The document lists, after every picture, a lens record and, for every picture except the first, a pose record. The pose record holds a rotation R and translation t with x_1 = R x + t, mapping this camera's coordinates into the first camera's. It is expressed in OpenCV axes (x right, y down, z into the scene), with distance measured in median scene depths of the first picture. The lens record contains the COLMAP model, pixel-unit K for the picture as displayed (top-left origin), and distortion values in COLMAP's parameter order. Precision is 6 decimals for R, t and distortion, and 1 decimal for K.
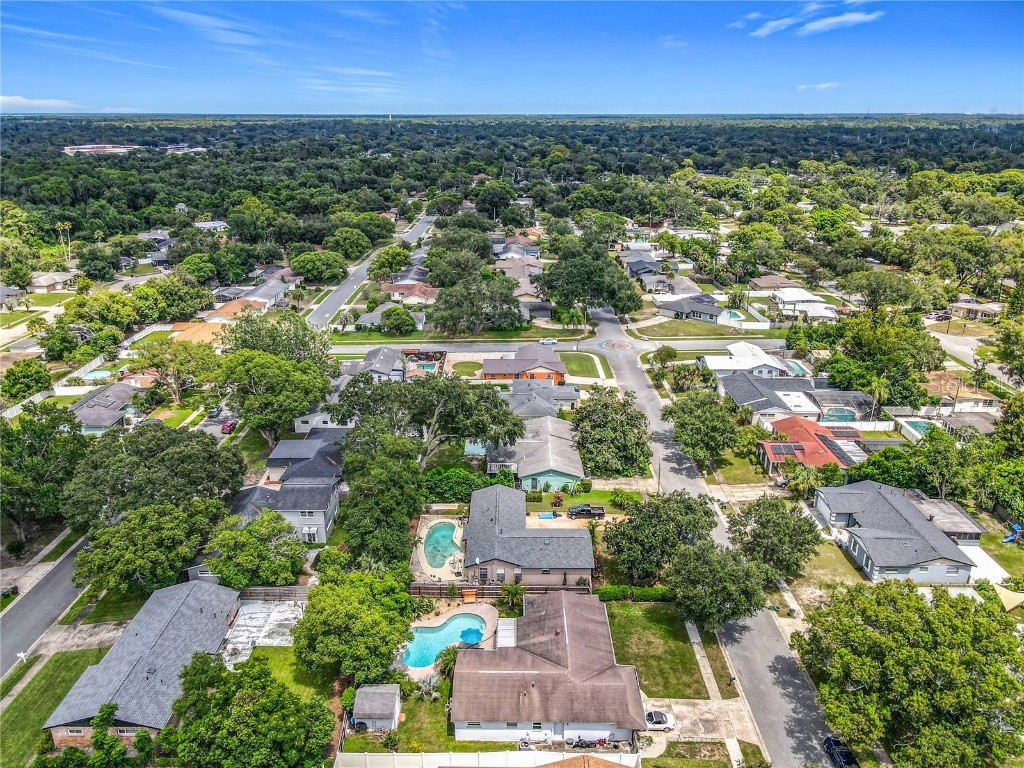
lens RADIAL K [[734.4, 0, 512.0], [0, 734.4, 384.0], [0, 0, 1]] dist [0.012413, 0.000547]
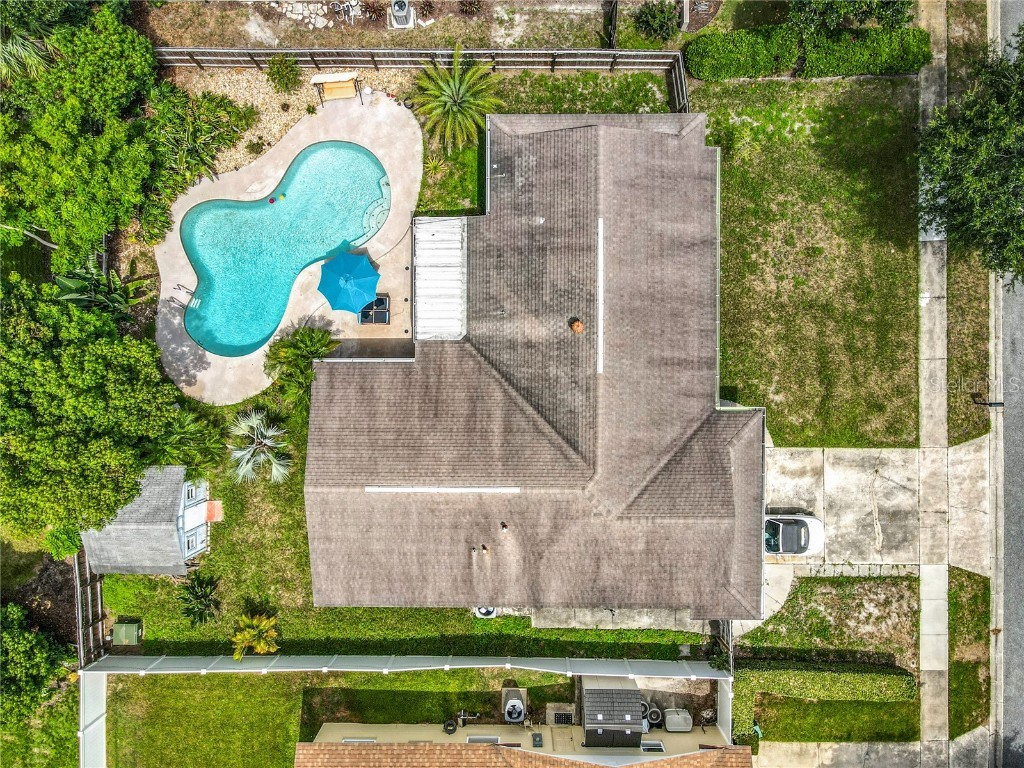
lens RADIAL K [[747.2, 0, 512.0], [0, 747.2, 384.0], [0, 0, 1]] dist [0.012026, 0.000776]
pose [[0.999904, -0.004088, -0.013219, 0.036552], [0.013828, 0.329410, 0.944086, -0.002725], [0.000495, -0.944178, 0.329435, 0.892172]]
